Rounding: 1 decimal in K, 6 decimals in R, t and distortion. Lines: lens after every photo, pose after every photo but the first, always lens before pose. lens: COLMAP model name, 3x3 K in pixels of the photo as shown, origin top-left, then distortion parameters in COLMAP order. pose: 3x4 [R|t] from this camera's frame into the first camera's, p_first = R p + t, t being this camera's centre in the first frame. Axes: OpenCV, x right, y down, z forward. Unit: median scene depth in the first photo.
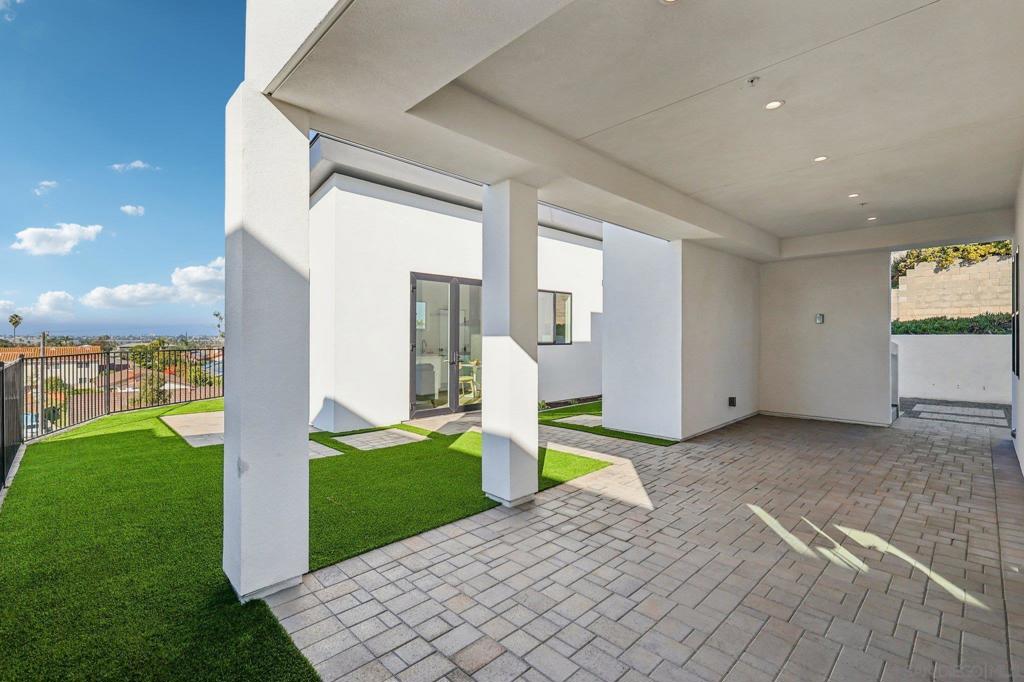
lens RADIAL K [[458.9, 0, 511.3], [0, 458.9, 338.4], [0, 0, 1]] dist [0.016901, 0.000423]
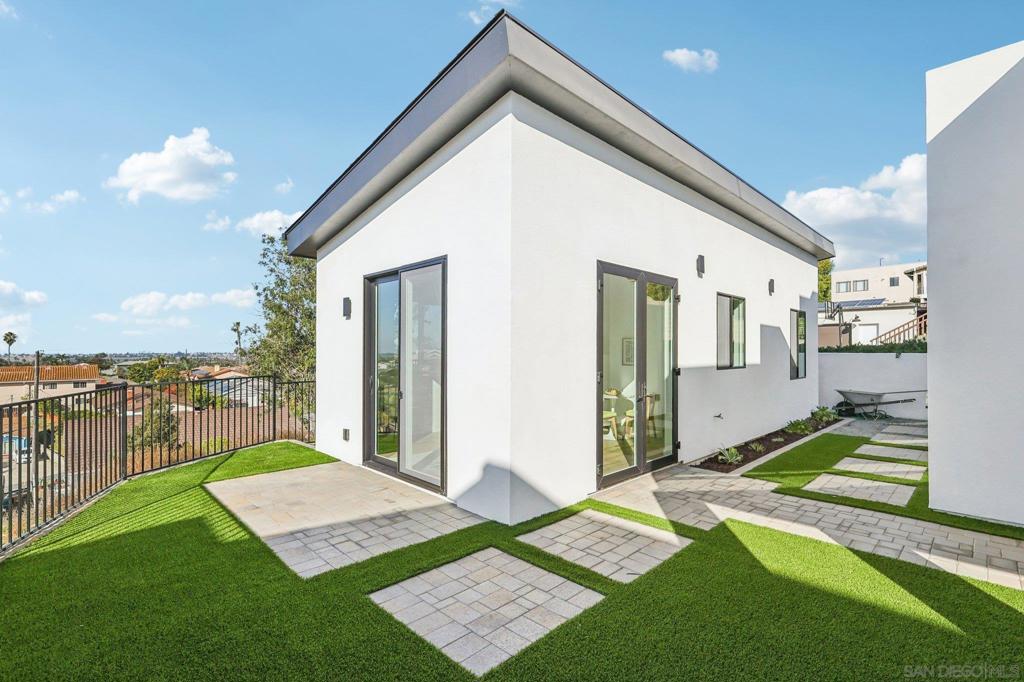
lens RADIAL K [[458.9, 0, 512.7], [0, 458.9, 347.1], [0, 0, 1]] dist [0.016901, 0.000423]
pose [[0.999978, -0.003261, 0.005735, -0.085900], [0.003355, 0.999857, -0.016588, -0.003258], [-0.005680, 0.016607, 0.999846, 0.090000]]
